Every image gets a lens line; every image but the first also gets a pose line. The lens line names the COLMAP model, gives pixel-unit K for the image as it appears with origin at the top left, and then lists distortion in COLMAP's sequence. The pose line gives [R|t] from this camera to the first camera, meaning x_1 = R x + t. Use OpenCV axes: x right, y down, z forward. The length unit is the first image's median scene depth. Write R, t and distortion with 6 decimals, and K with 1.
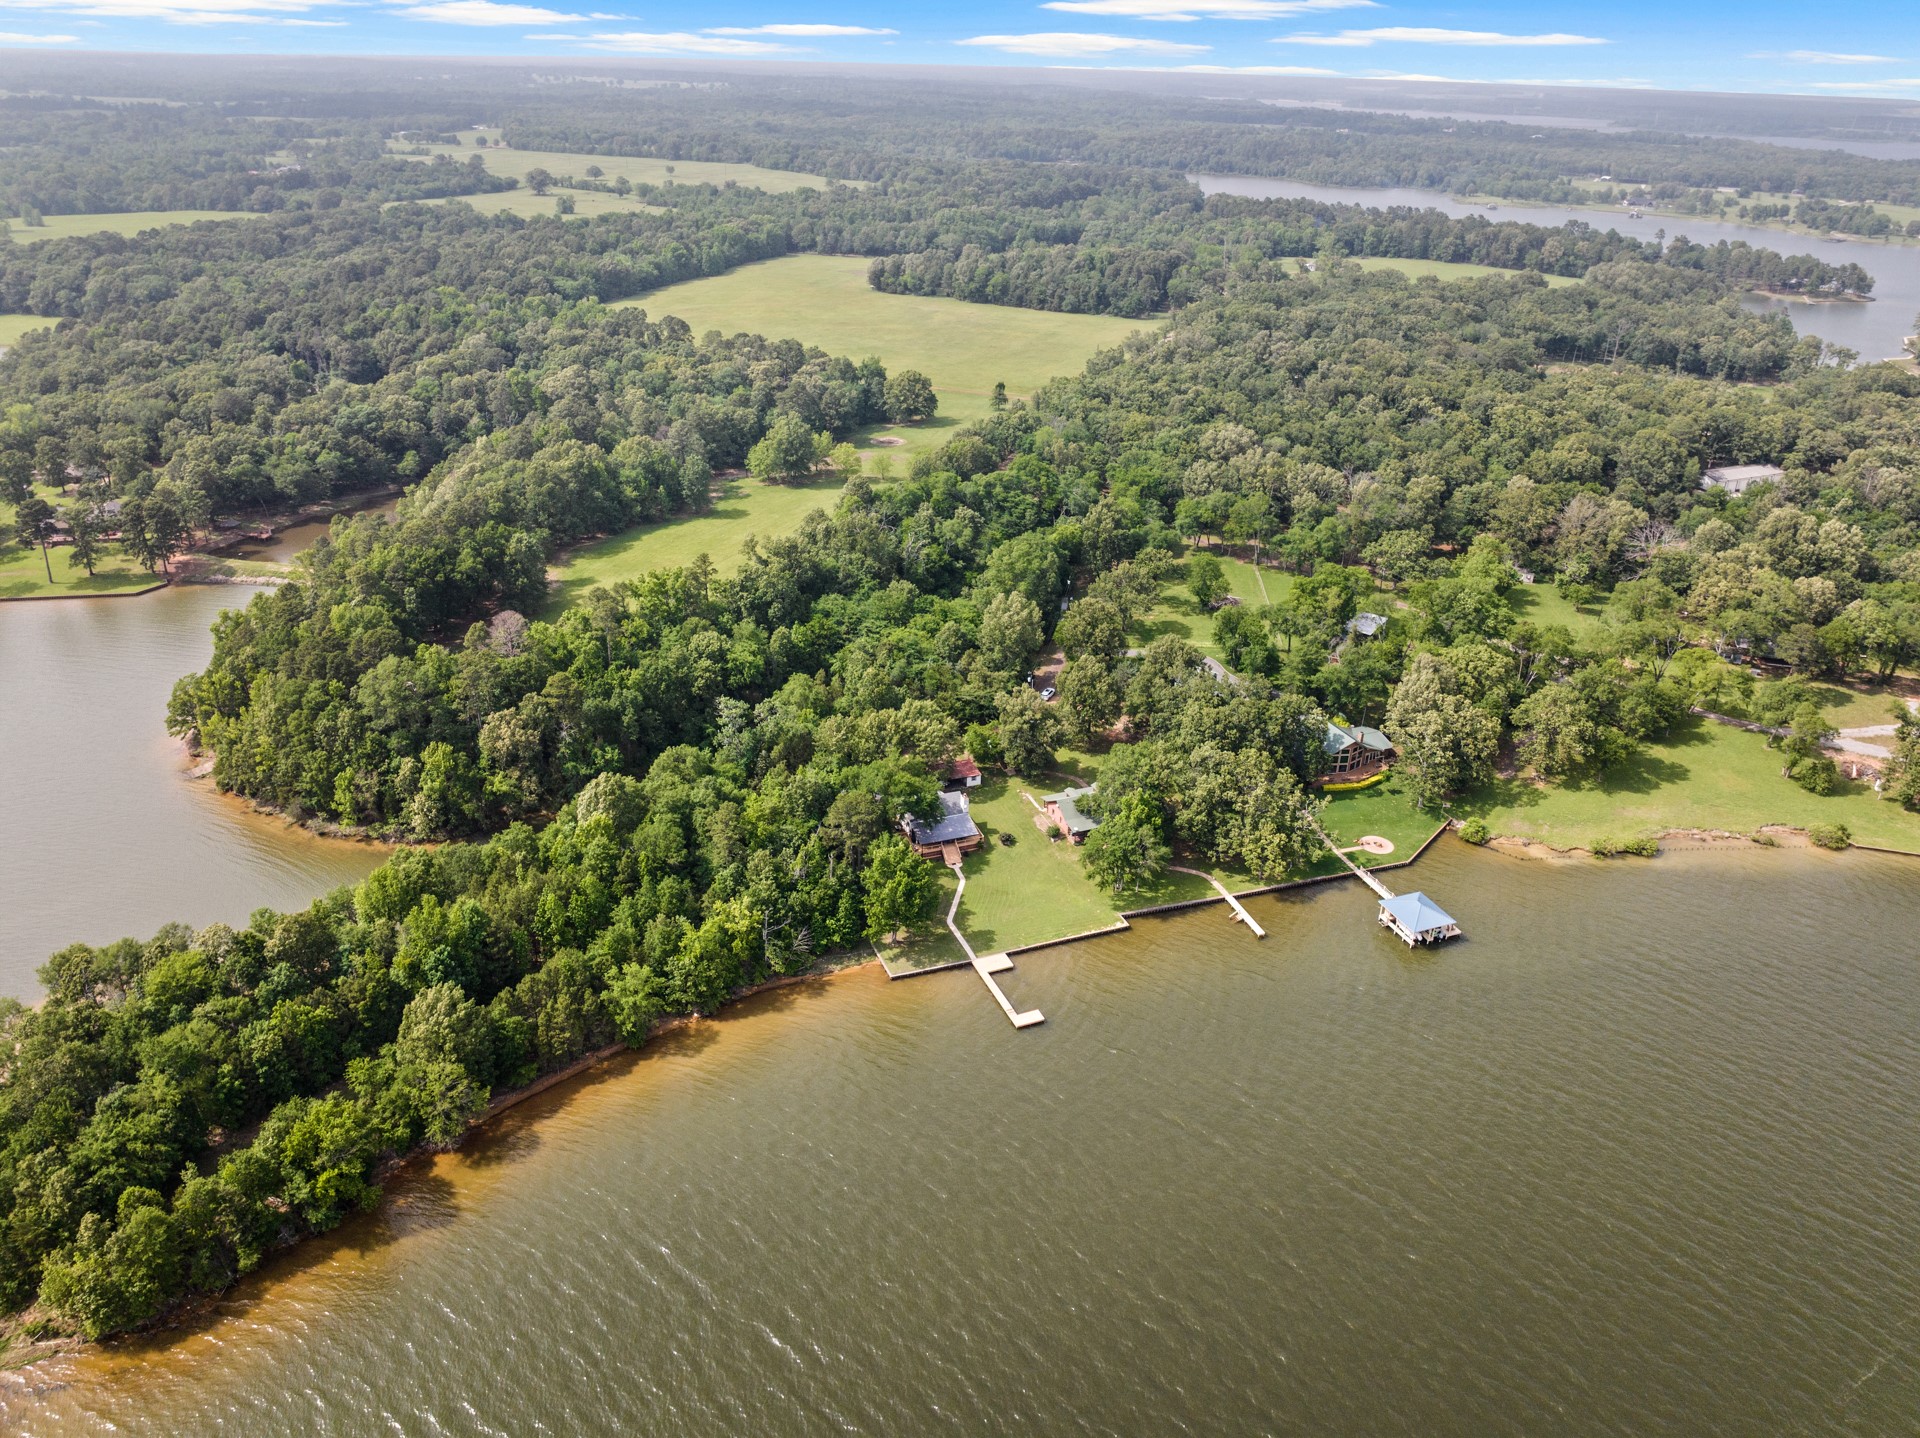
lens RADIAL K [[1350.5, 0, 958.1], [0, 1350.5, 719.1], [0, 0, 1]] dist [-0.042656, 0.017036]
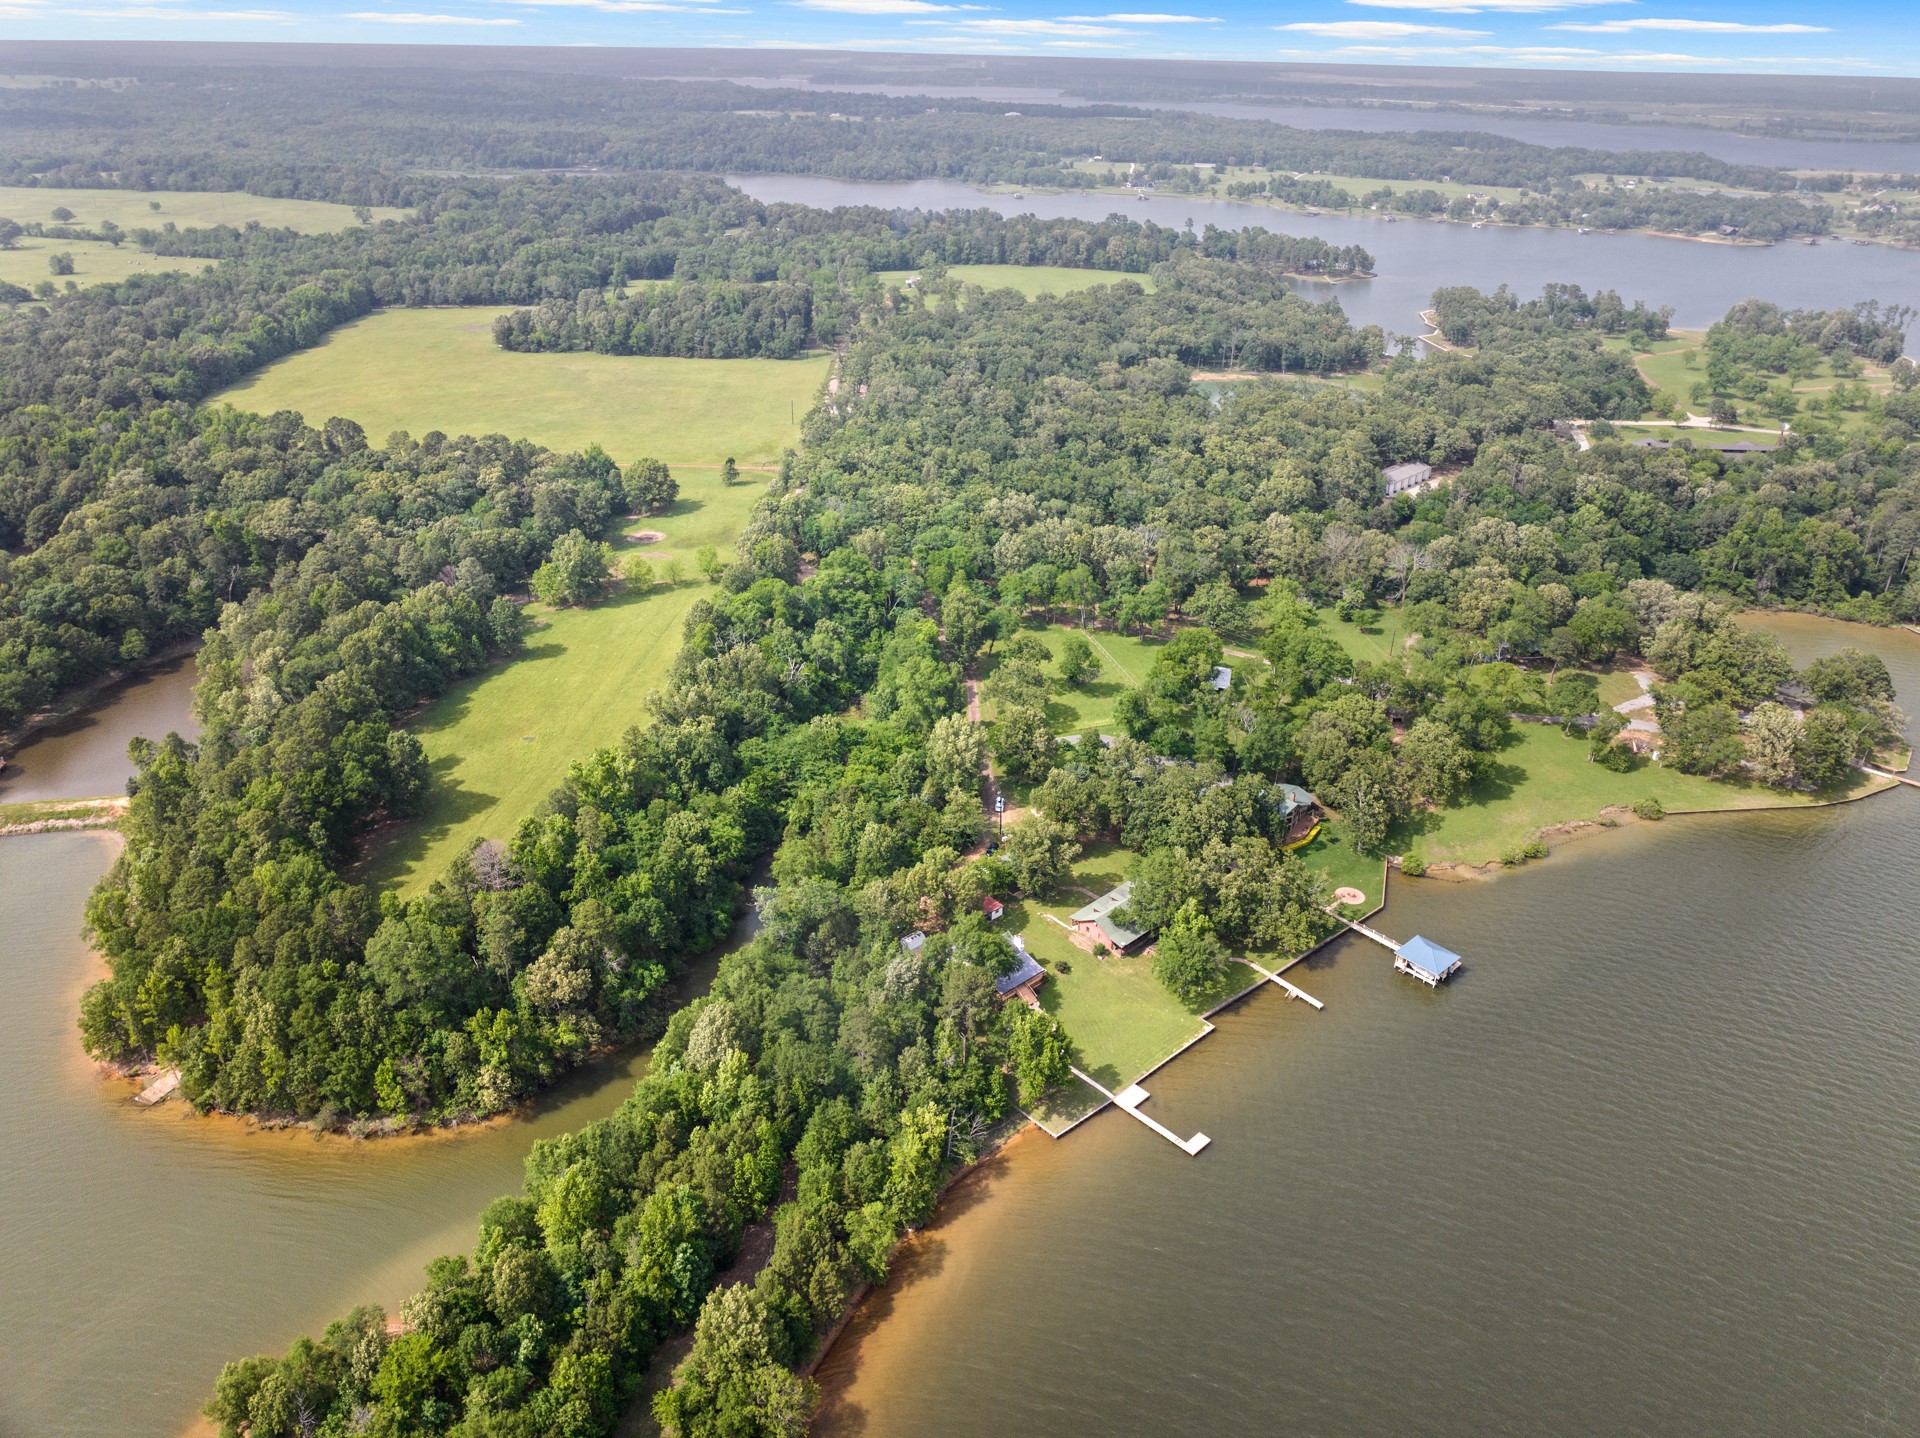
lens RADIAL K [[1350.5, 0, 957.0], [0, 1350.5, 720.1], [0, 0, 1]] dist [-0.042656, 0.017036]
pose [[0.931376, -0.172842, 0.320413, -0.245782], [0.166542, 0.984905, 0.047188, -0.117579], [-0.323732, 0.009412, 0.946102, 0.015124]]
